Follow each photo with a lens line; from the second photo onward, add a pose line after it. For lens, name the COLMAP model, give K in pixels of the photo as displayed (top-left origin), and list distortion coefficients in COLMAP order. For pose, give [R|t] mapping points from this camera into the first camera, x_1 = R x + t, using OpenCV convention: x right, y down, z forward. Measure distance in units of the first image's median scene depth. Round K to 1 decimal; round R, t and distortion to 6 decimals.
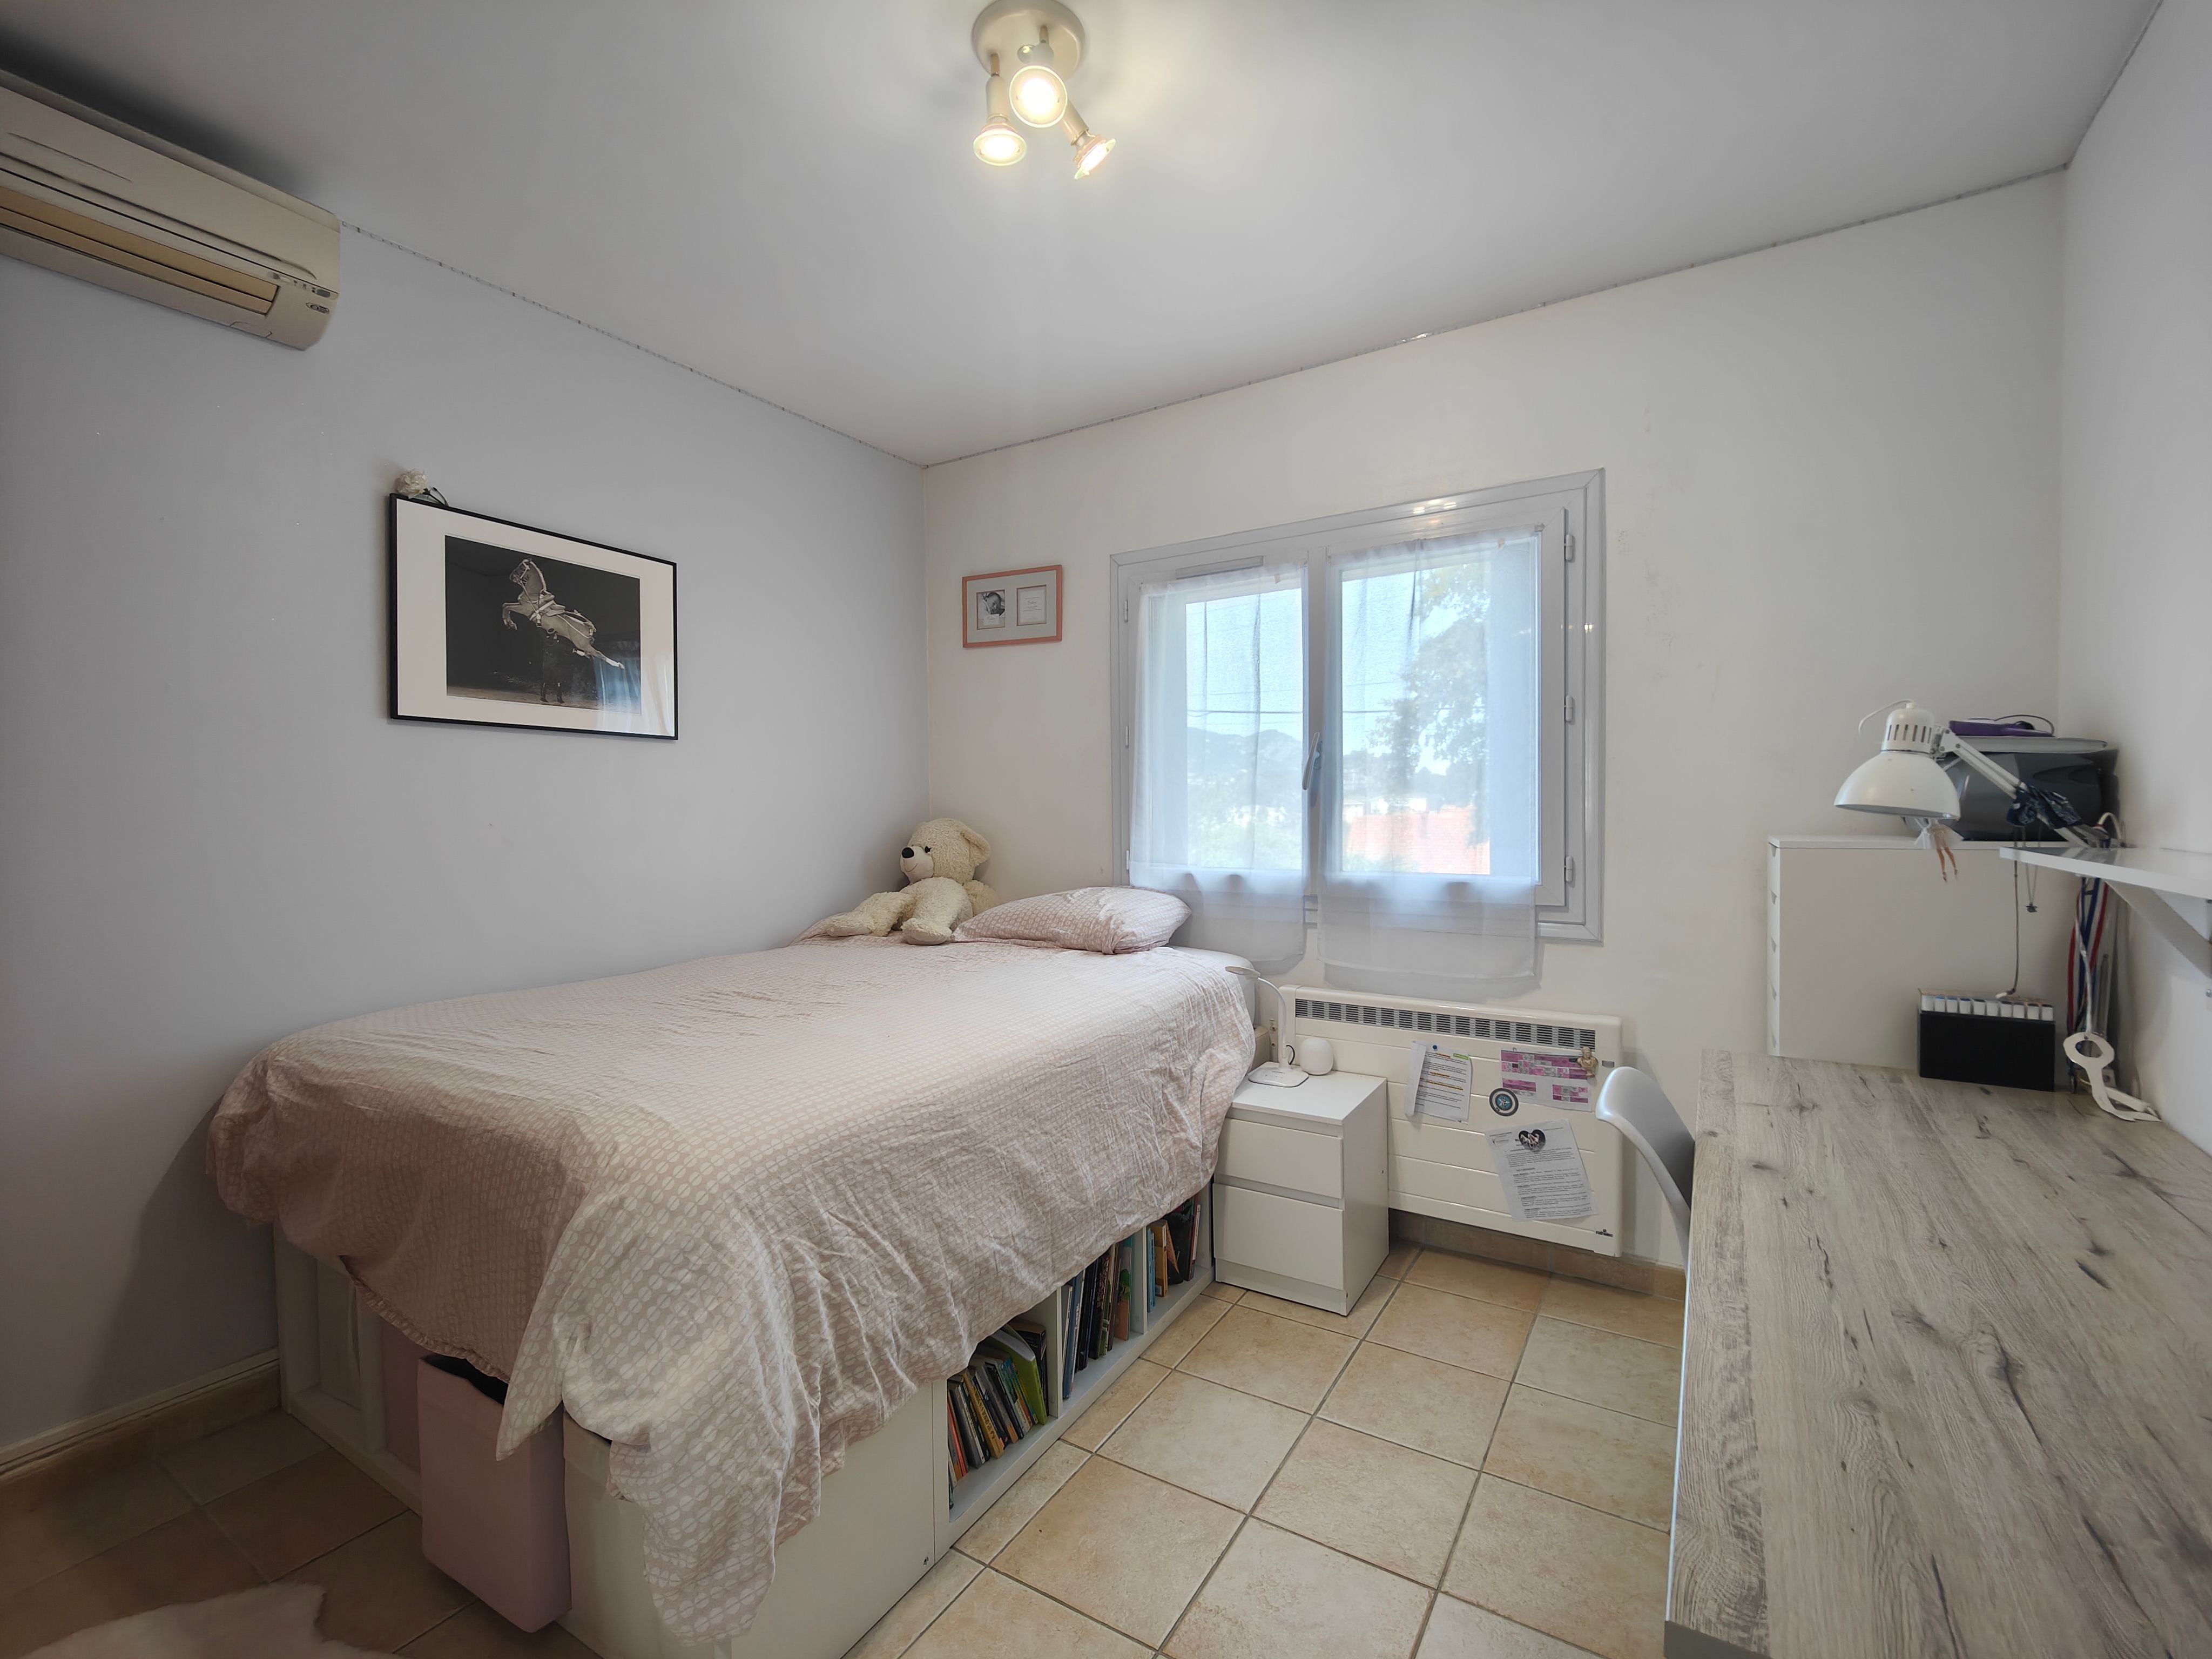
lens RADIAL K [[983.3, 0, 1106.0], [0, 983.3, 829.5], [0, 0, 1]] dist [0.011389, -0.008232]
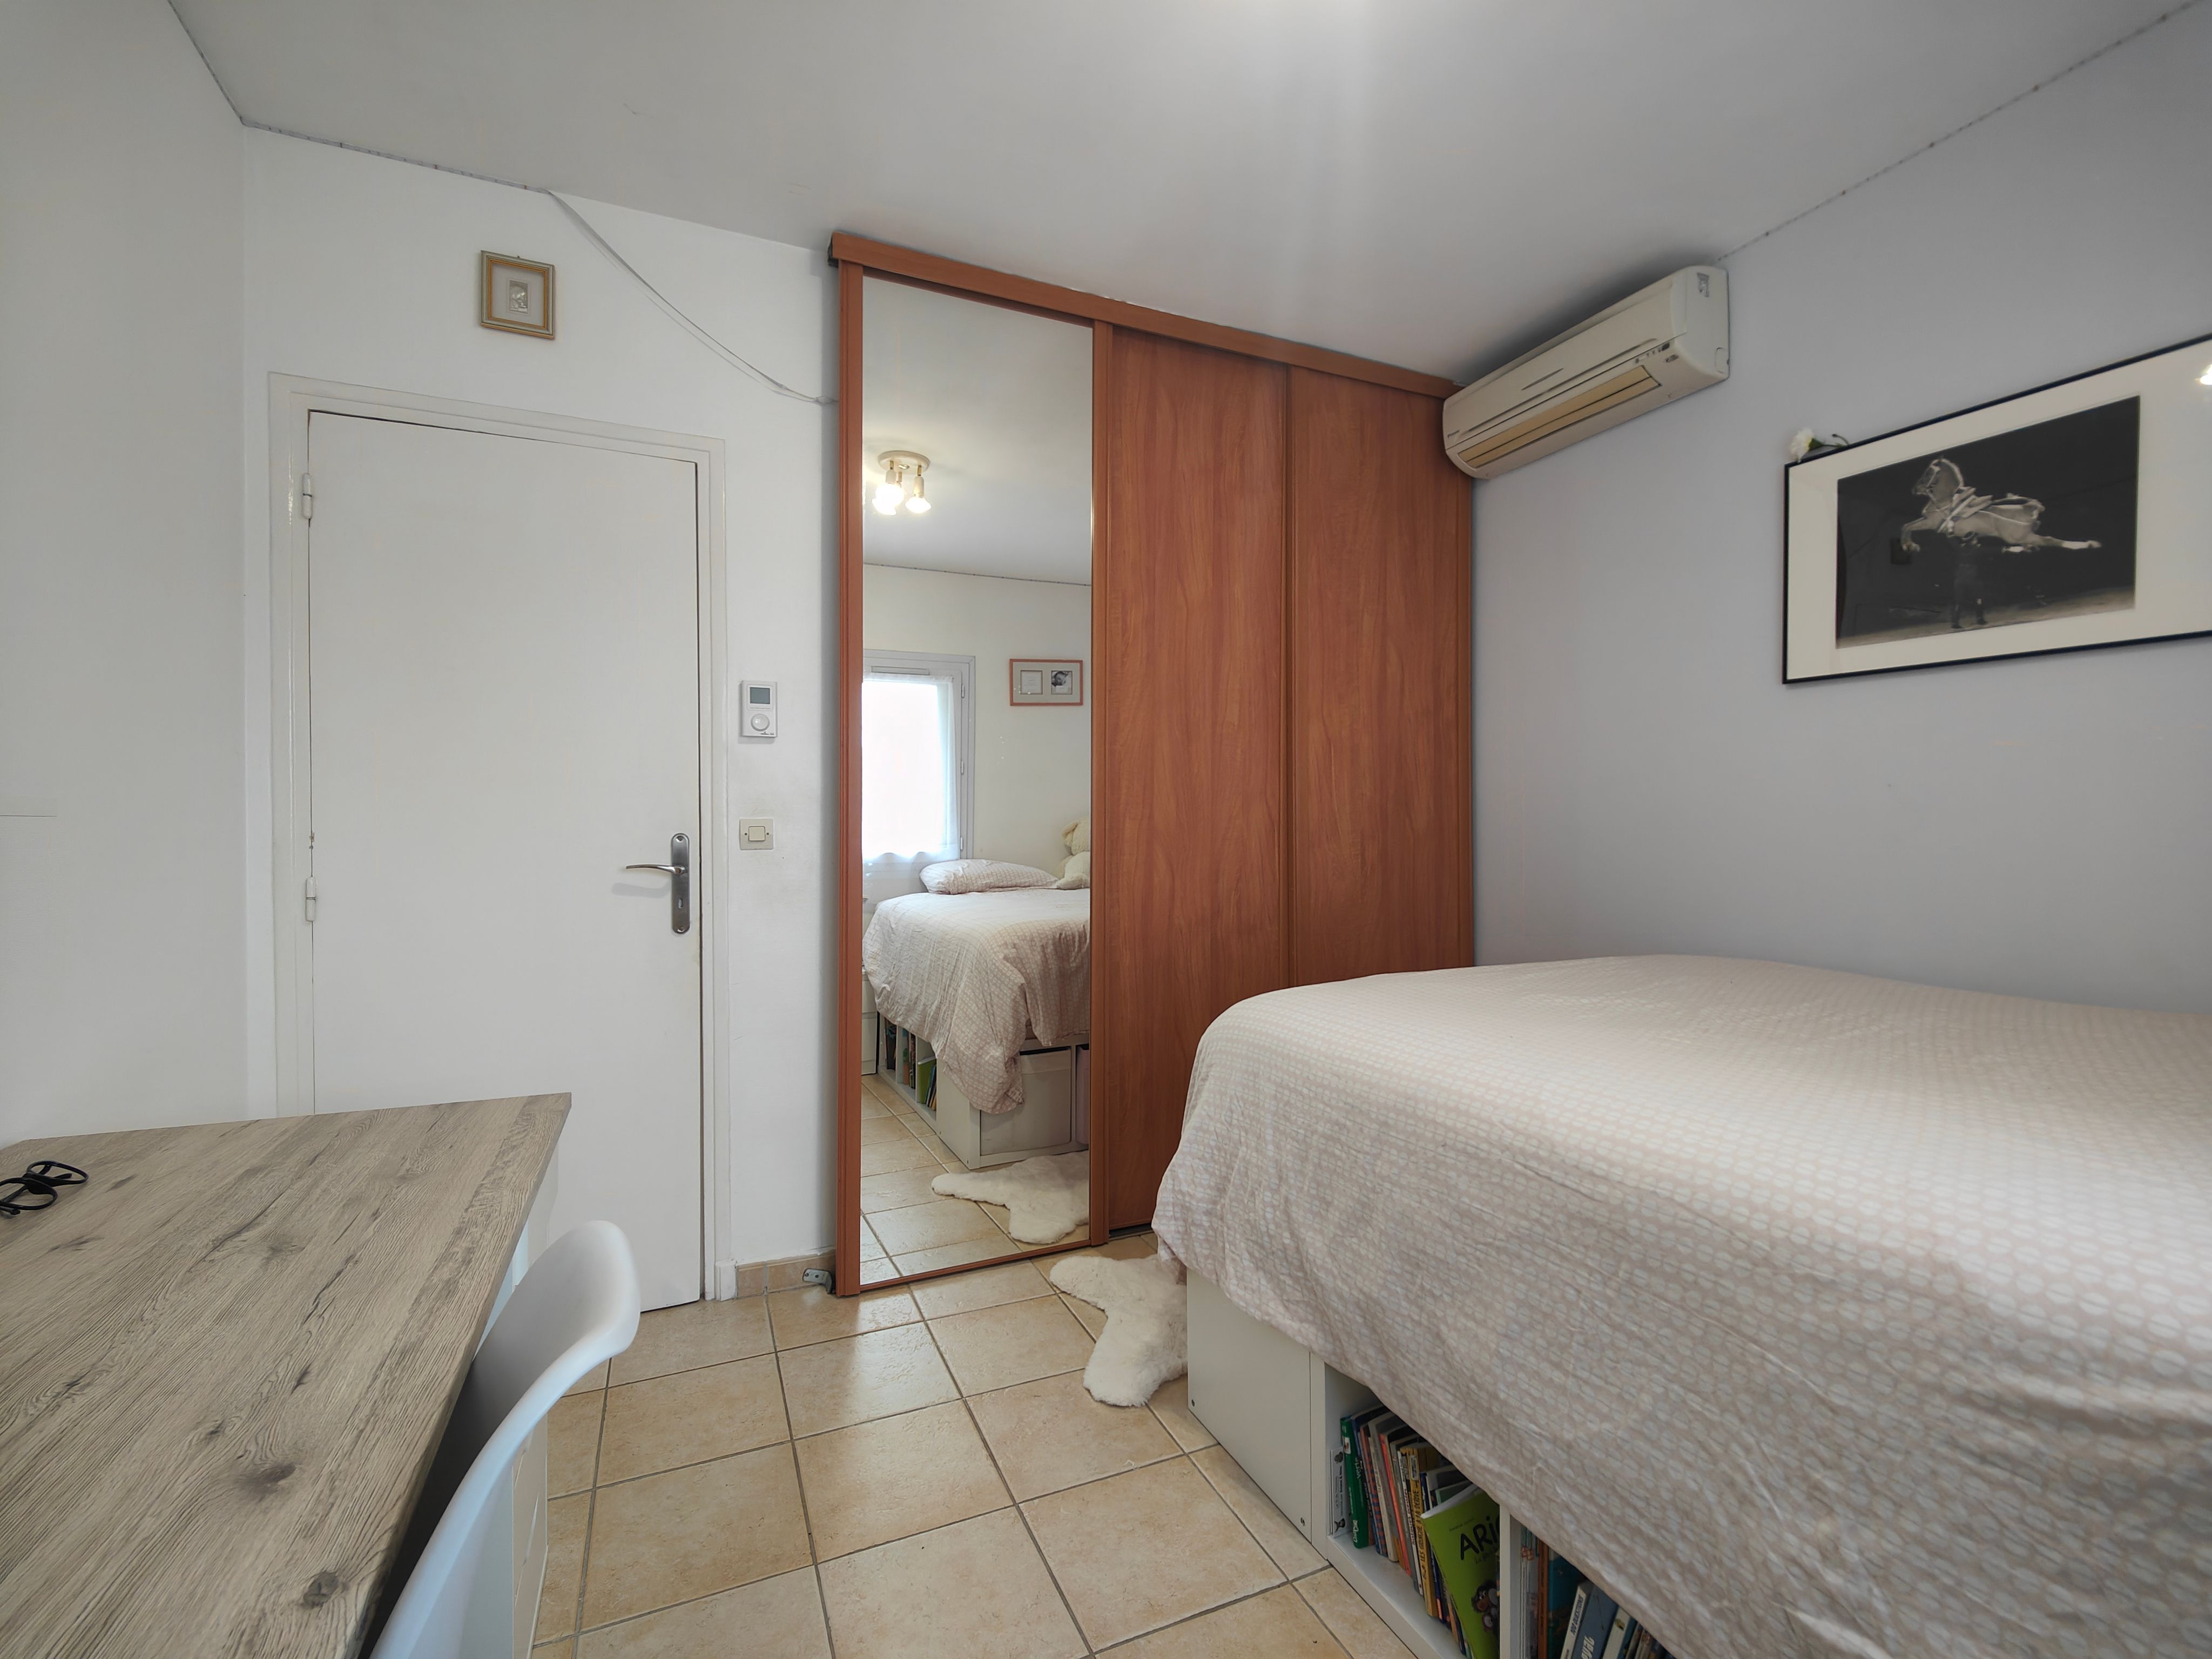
lens RADIAL K [[970.5, 0, 1106.0], [0, 970.5, 829.5], [0, 0, 1]] dist [0.000488, 0.000048]
pose [[-0.565979, 0.015535, -0.824273, 0.518152], [-0.015538, 0.999444, 0.029506, 0.021023], [0.824273, 0.029508, -0.565423, 0.994242]]
